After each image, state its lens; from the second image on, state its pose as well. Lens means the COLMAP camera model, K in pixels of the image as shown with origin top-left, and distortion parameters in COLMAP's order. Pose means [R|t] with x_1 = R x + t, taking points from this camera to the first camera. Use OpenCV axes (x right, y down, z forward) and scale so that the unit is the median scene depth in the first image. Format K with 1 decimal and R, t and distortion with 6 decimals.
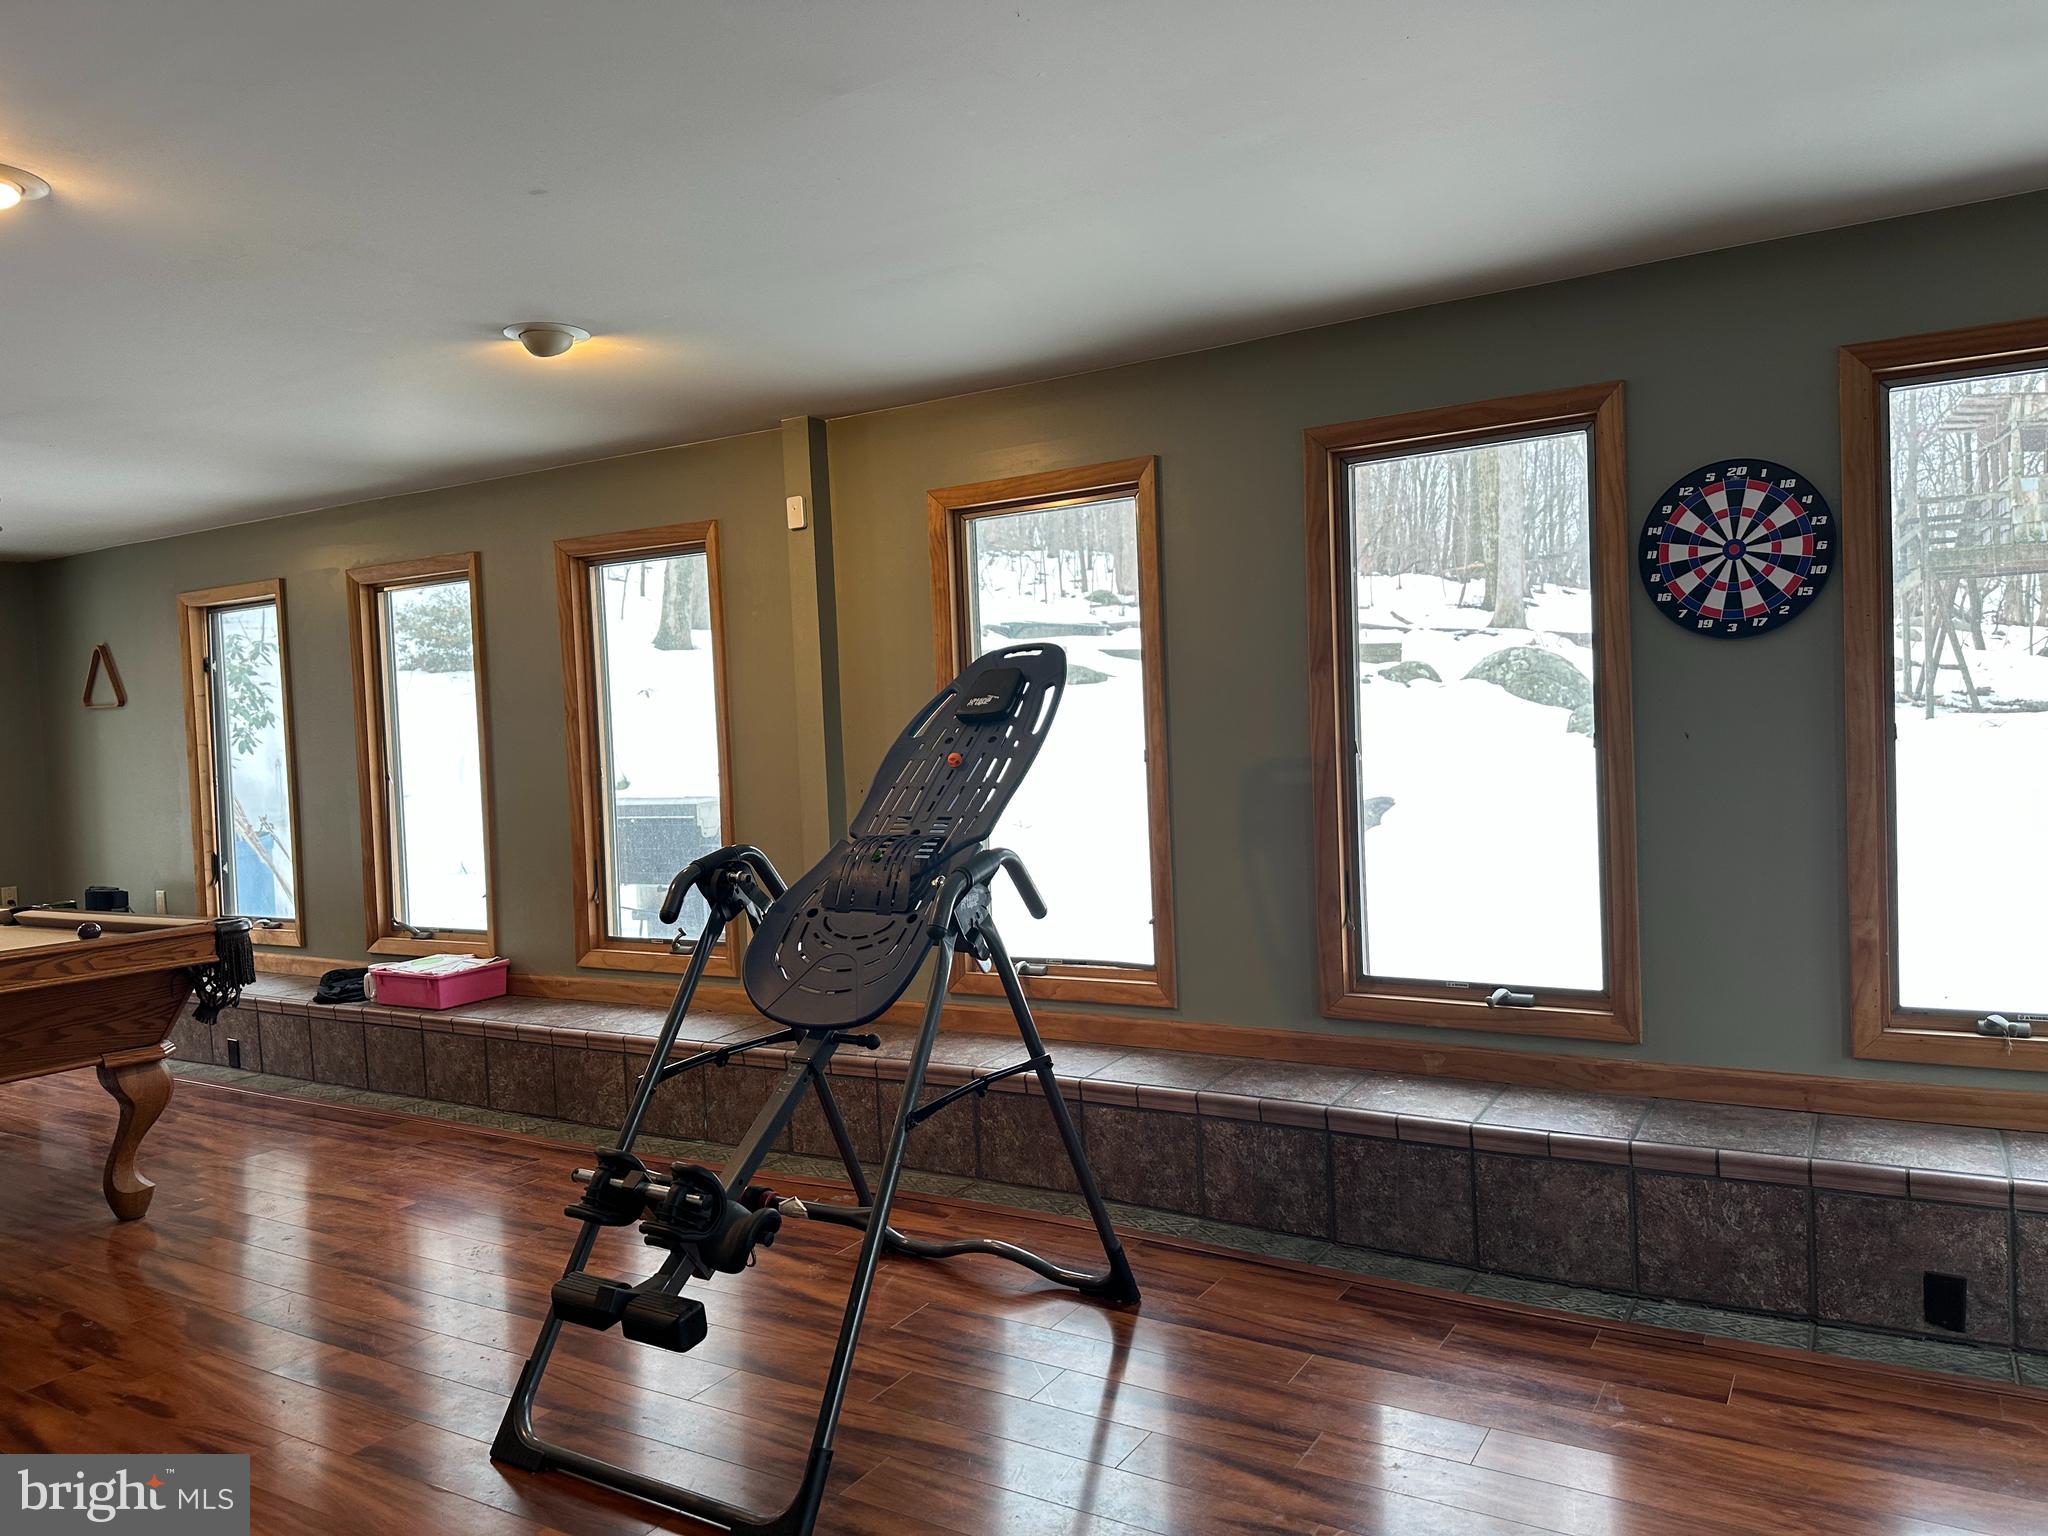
lens RADIAL K [[1386.9, 0, 1024.0], [0, 1386.9, 768.0], [0, 0, 1]] dist [0.070507, -0.132172]
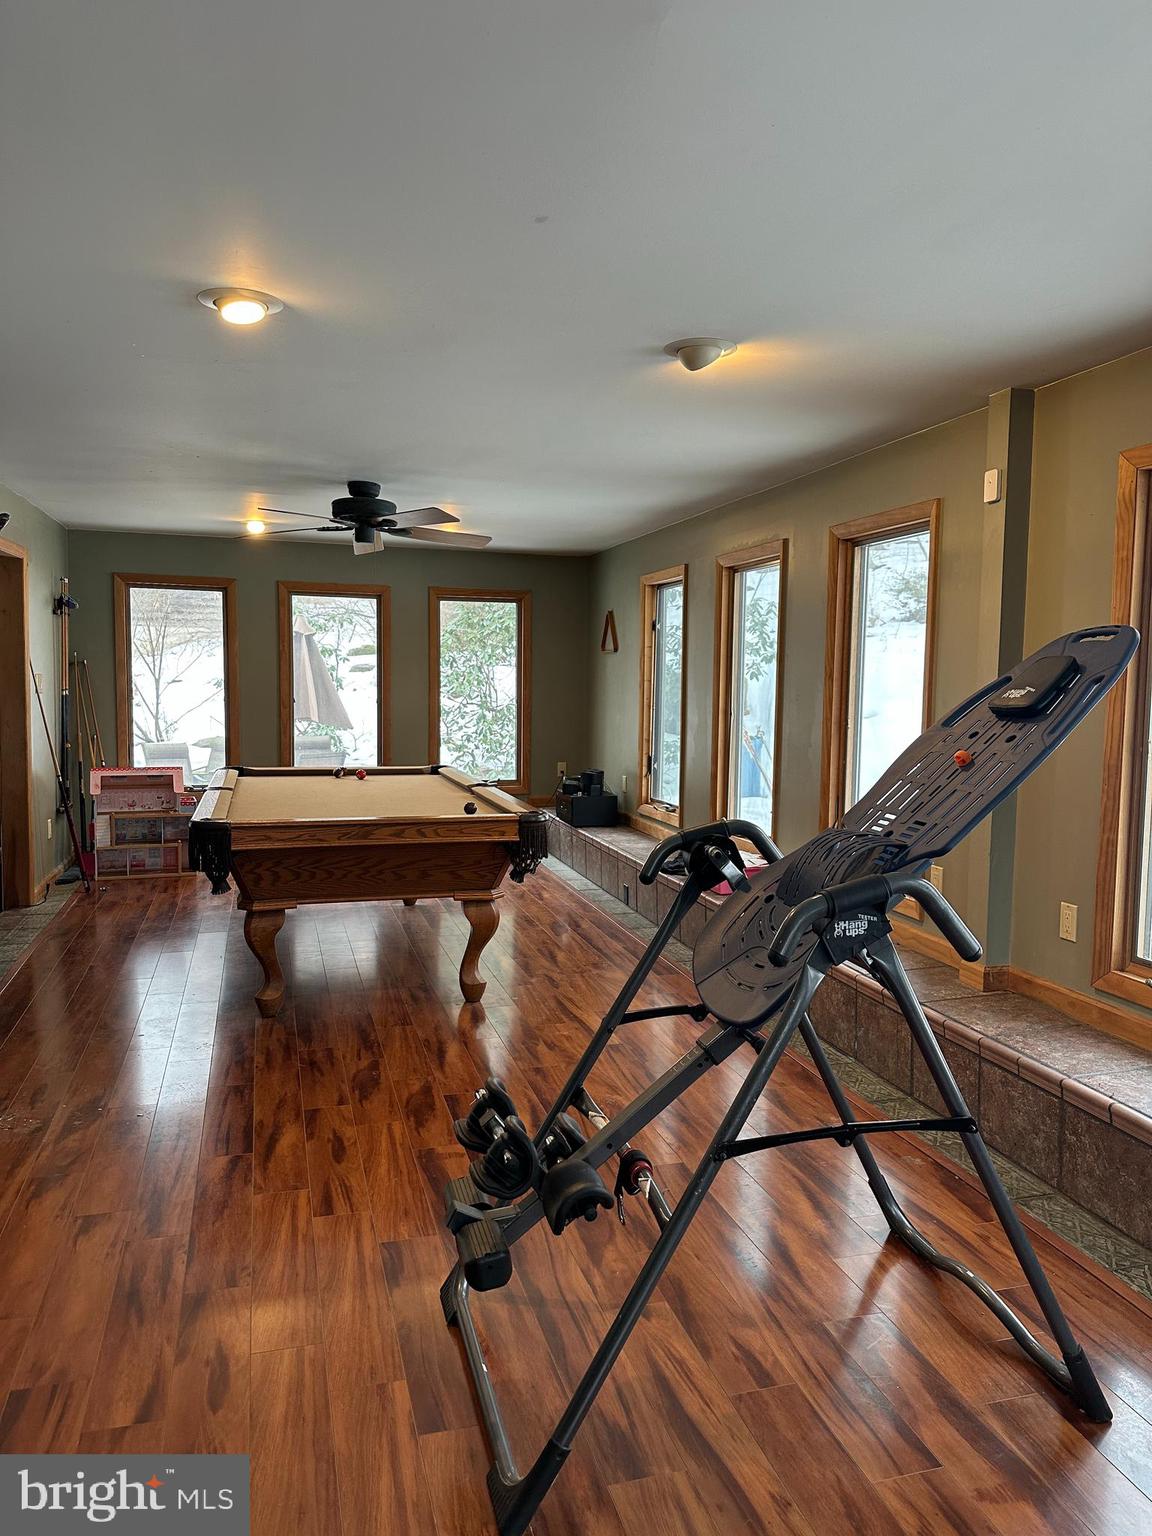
lens RADIAL K [[1040.1, 0, 576.0], [0, 1040.1, 768.0], [0, 0, 1]] dist [0.070507, -0.132172]
pose [[0.719586, 0.105763, -0.686302, 0.166959], [-0.055838, 0.993946, 0.094627, -0.035467], [0.692155, -0.029771, 0.721135, 0.236143]]
